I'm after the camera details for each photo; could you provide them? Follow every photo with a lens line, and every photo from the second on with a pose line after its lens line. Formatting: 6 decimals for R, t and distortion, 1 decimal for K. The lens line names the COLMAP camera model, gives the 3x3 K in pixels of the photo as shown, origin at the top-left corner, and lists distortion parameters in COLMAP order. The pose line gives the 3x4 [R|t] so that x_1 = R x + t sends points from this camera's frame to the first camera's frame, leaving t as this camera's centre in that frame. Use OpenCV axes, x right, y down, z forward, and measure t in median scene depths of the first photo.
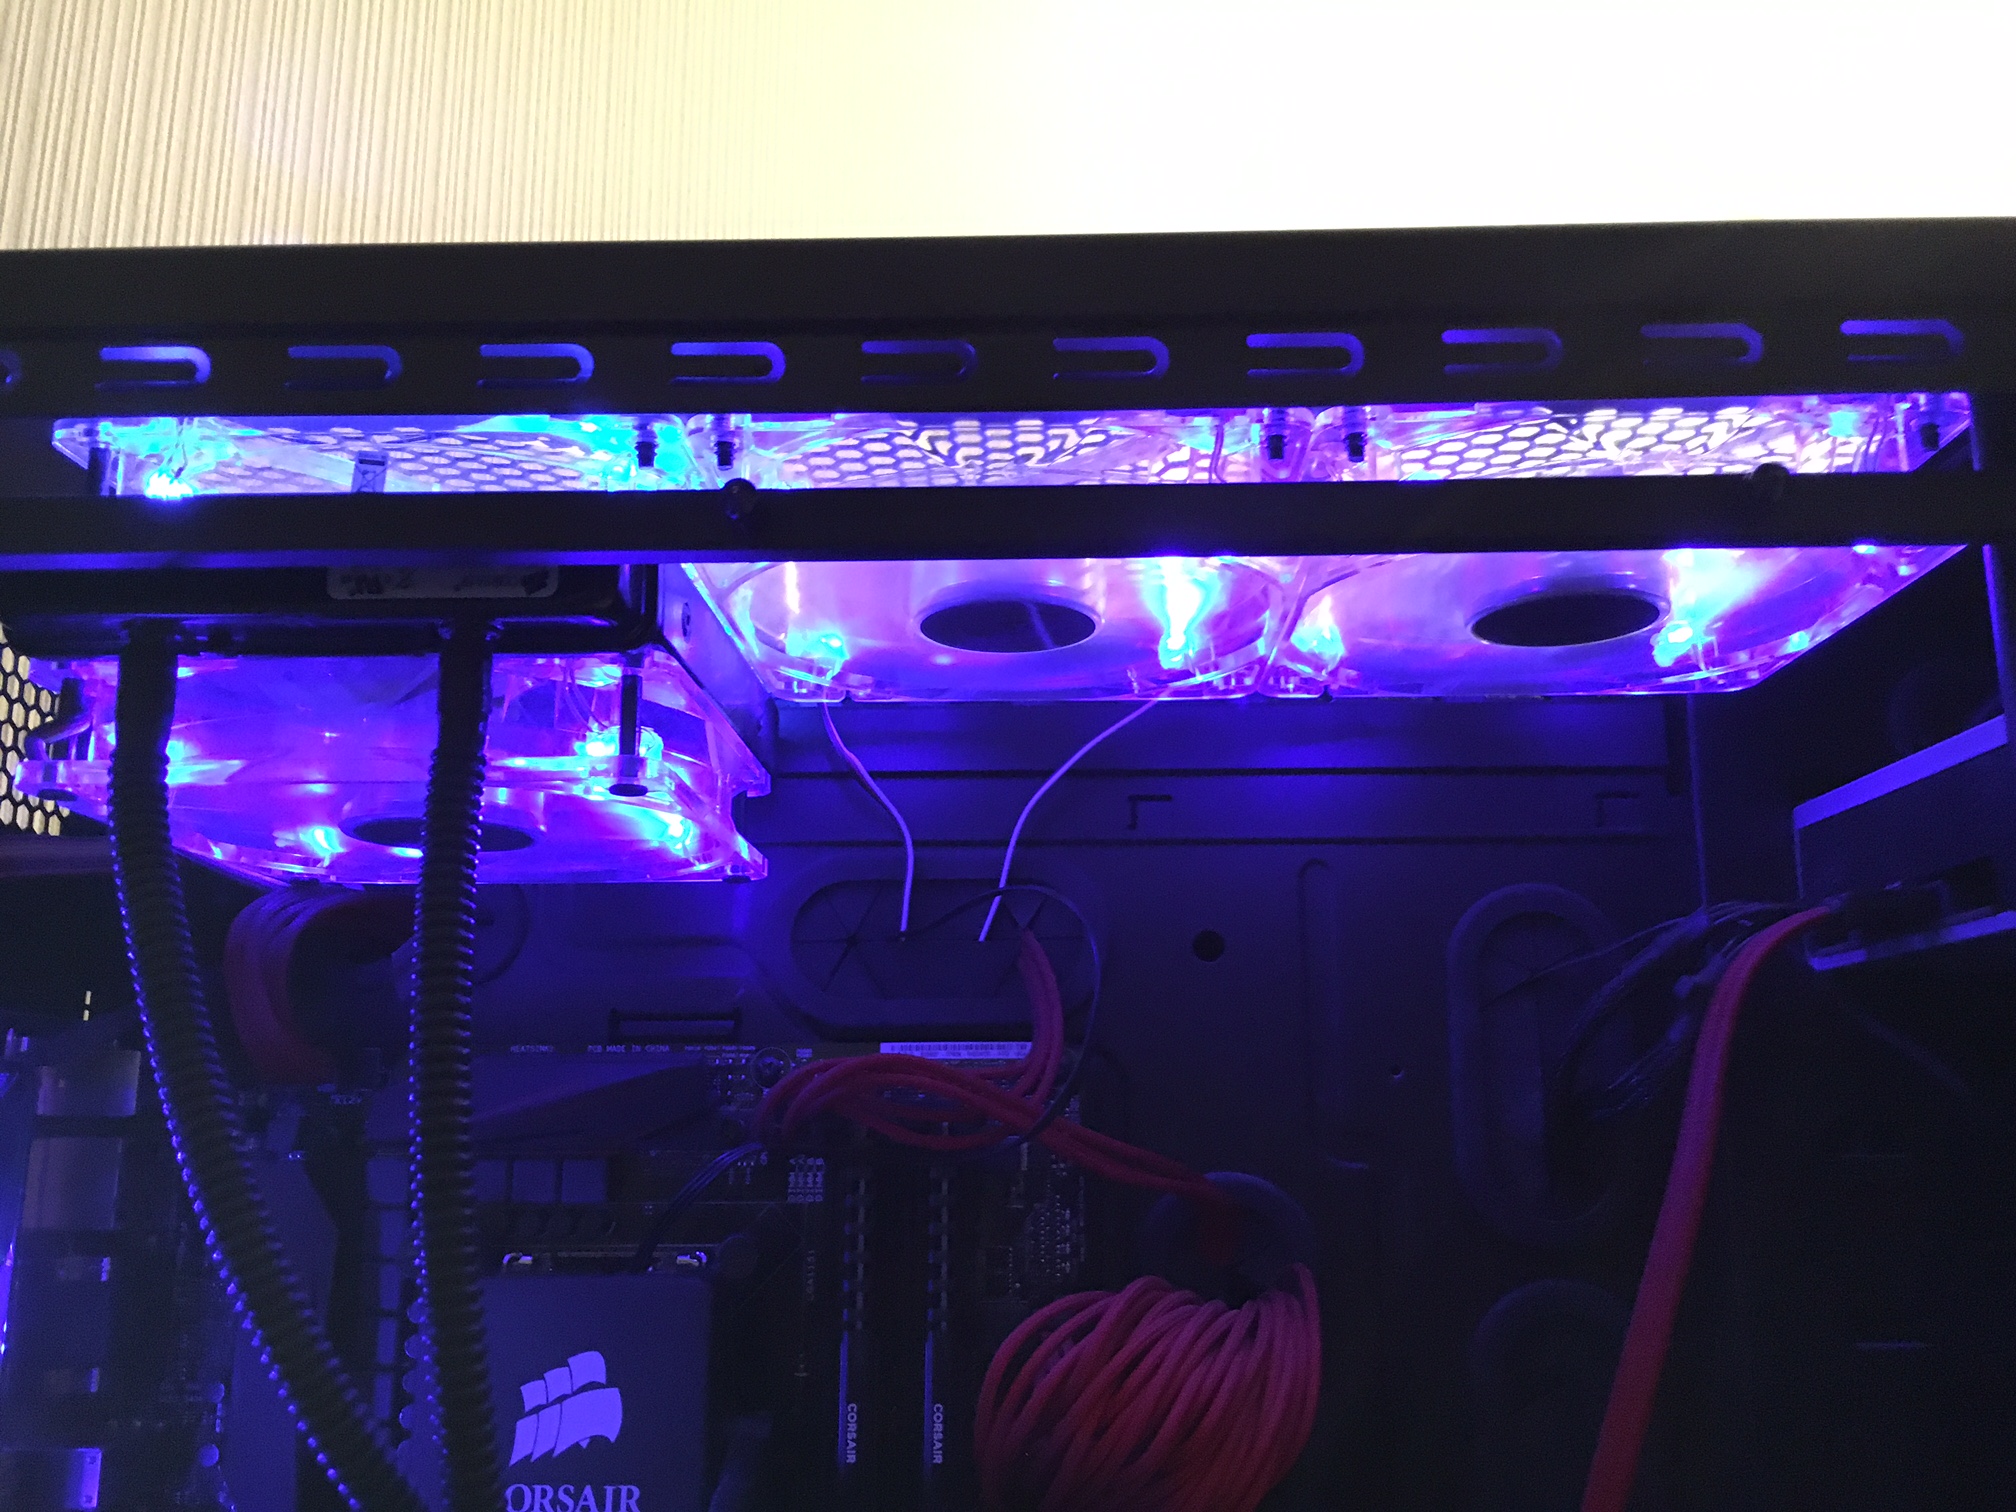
lens RADIAL K [[1731.1, 0, 1005.2], [0, 1731.1, 753.7], [0, 0, 1]] dist [0.075718, -0.092698]
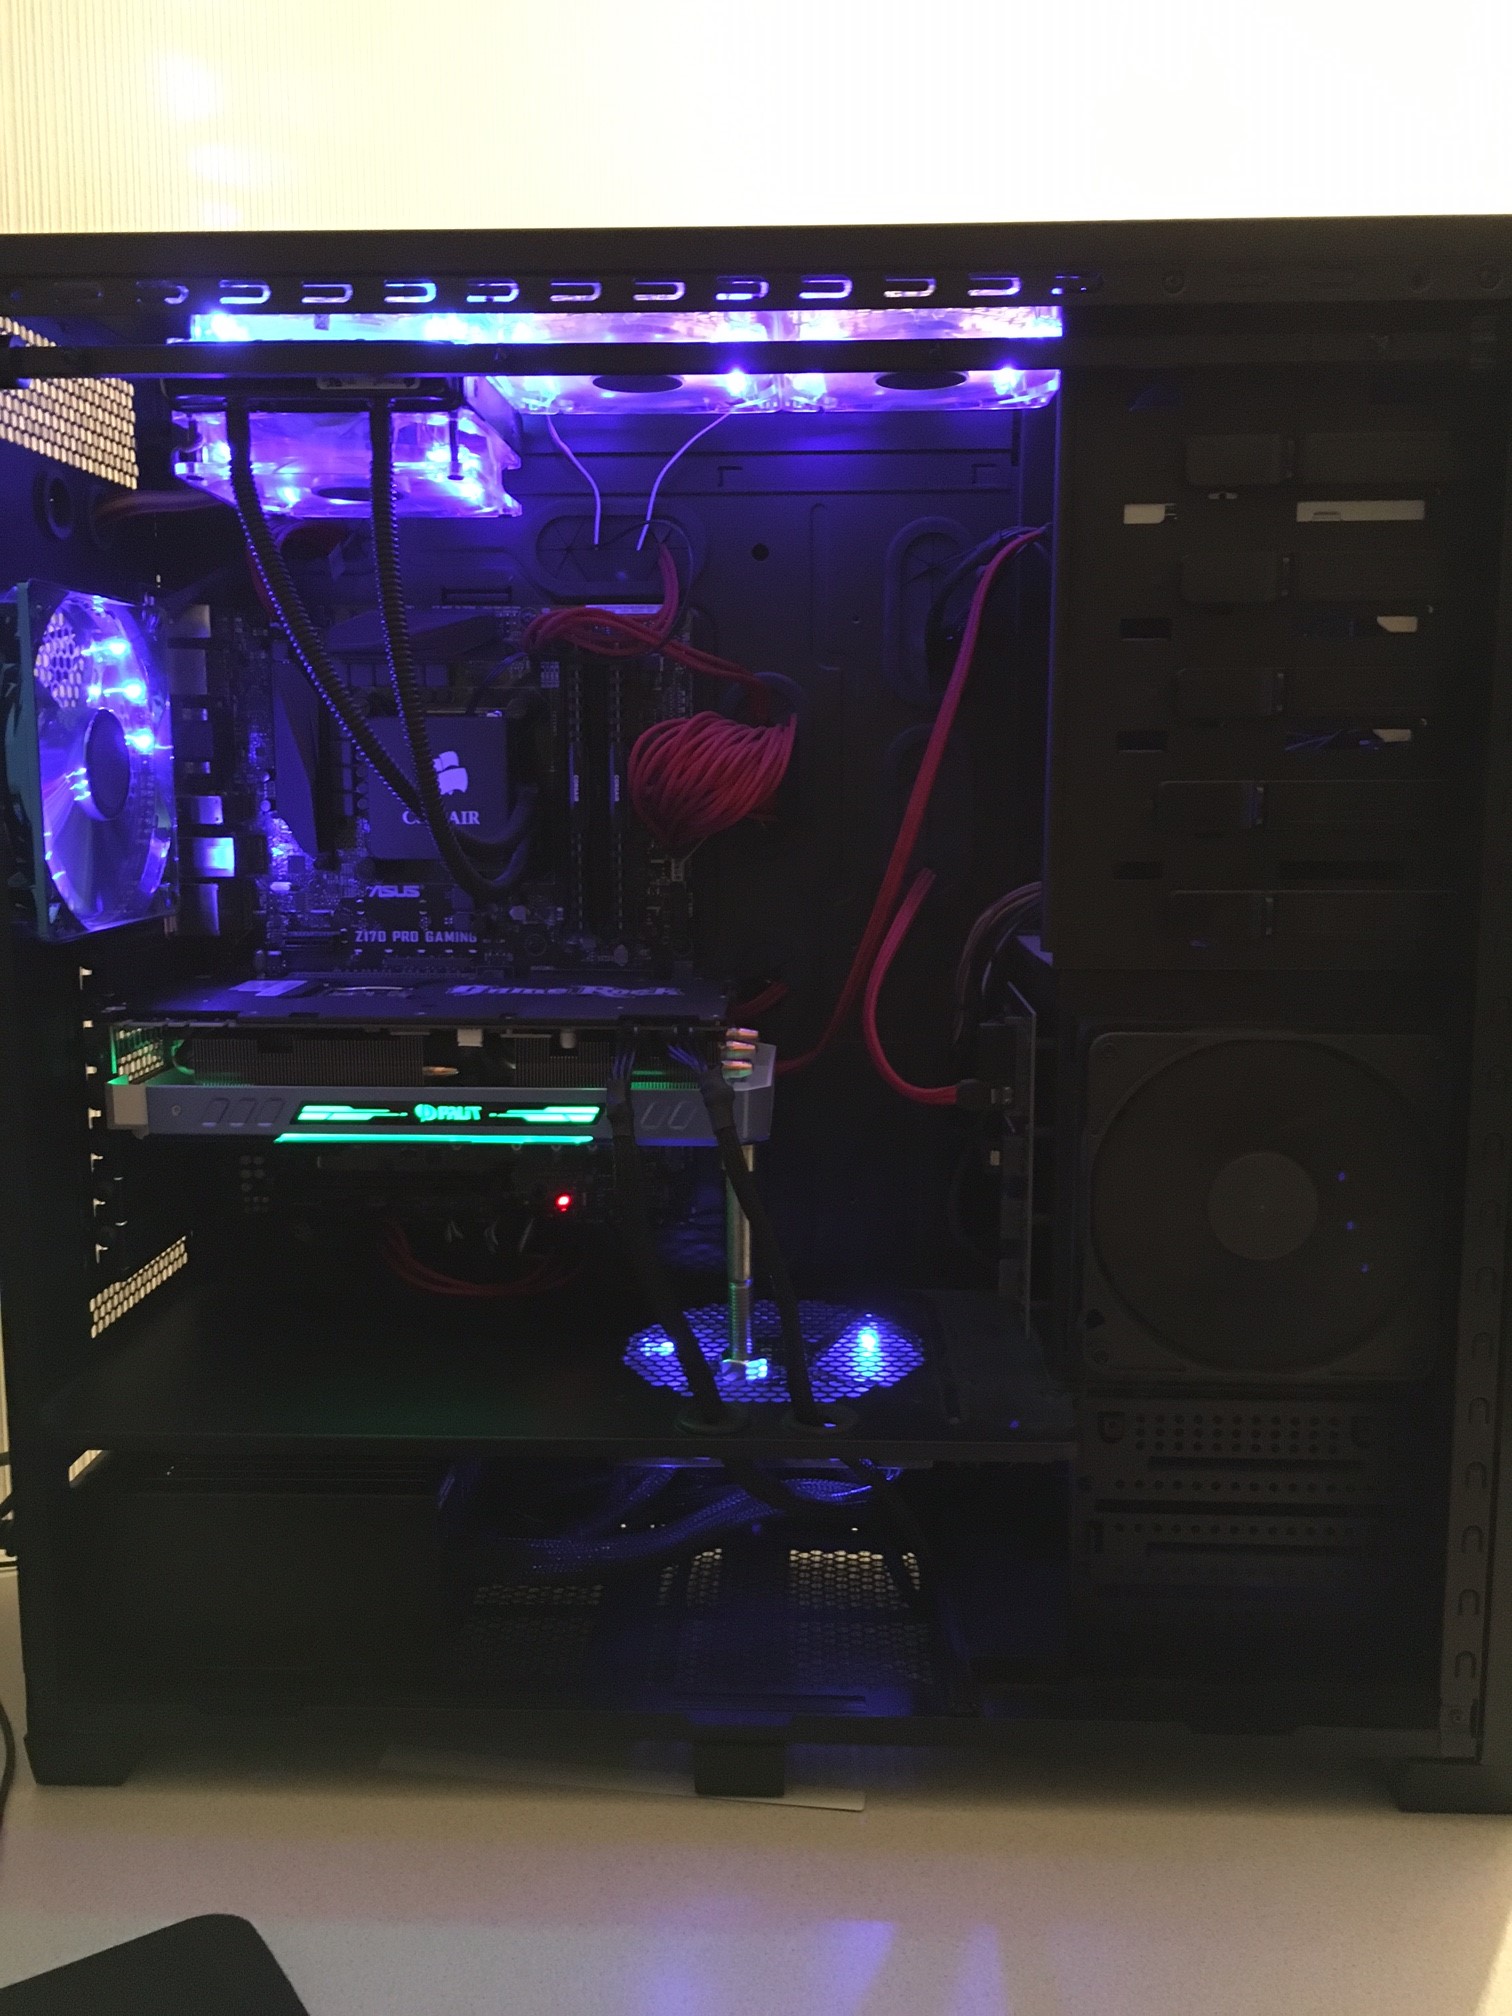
lens RADIAL K [[1731.1, 0, 754.2], [0, 1731.1, 993.8], [0, 0, 1]] dist [0.075718, -0.092698]
pose [[0.999965, -0.000054, -0.008320, 0.137383], [0.002969, 0.936456, 0.350773, -0.108939], [0.007772, -0.350786, 0.936423, -0.995515]]
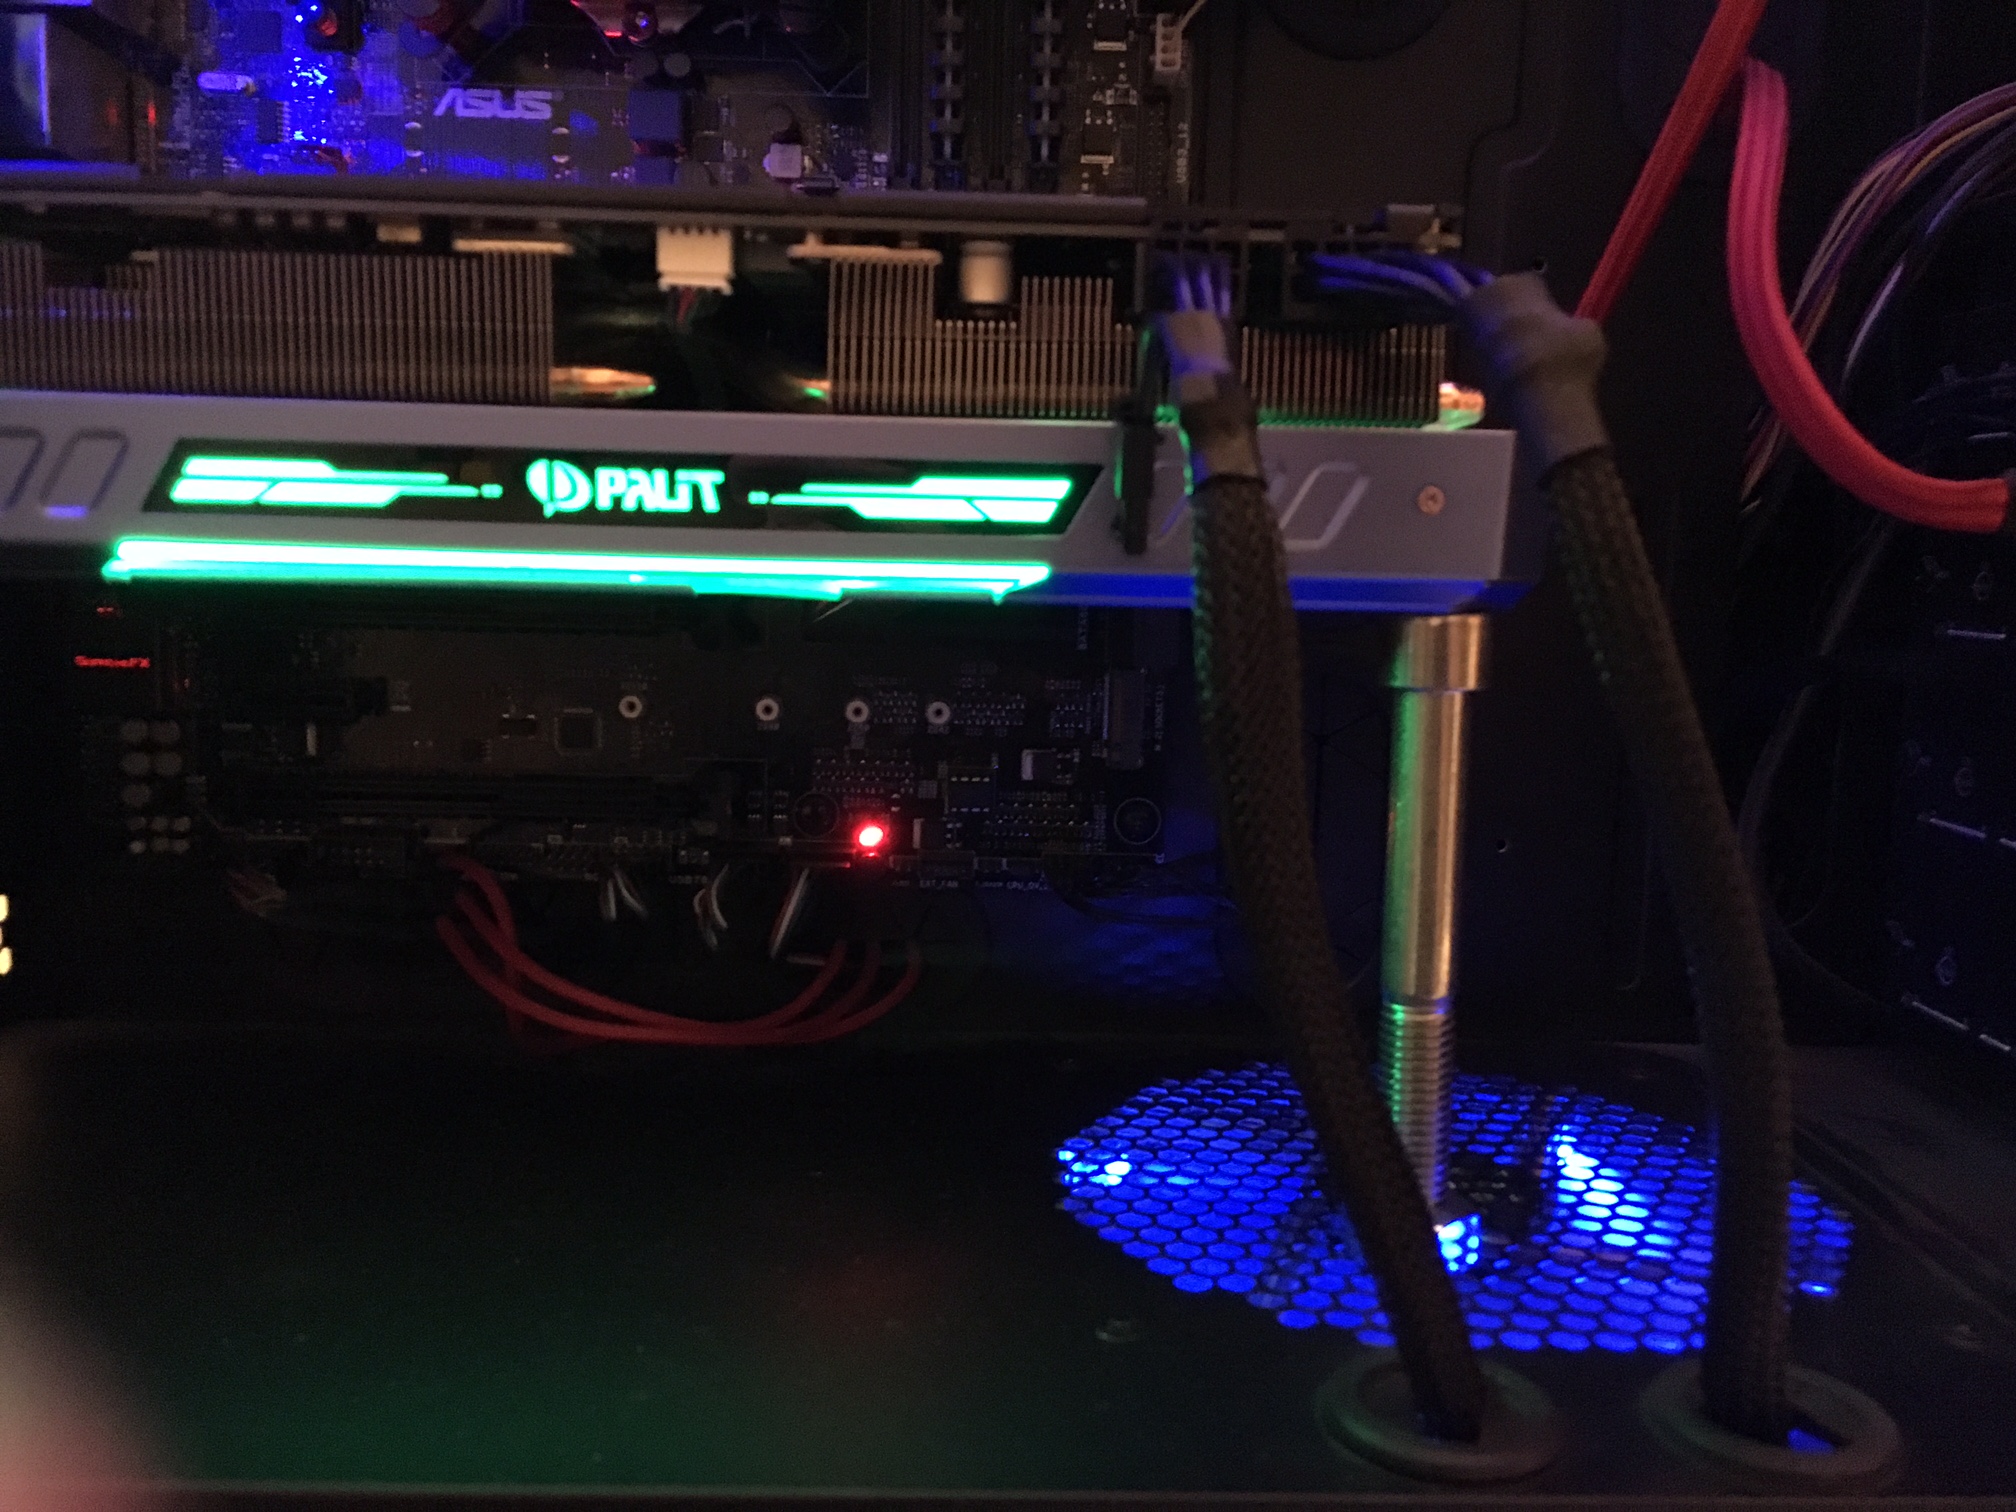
lens RADIAL K [[1731.1, 0, 1005.2], [0, 1731.1, 753.7], [0, 0, 1]] dist [0.075718, -0.092698]
pose [[0.998566, 0.015582, 0.051225, -0.090339], [-0.031913, 0.941416, 0.335733, 0.511374], [-0.042993, -0.336886, 0.940563, 0.026295]]
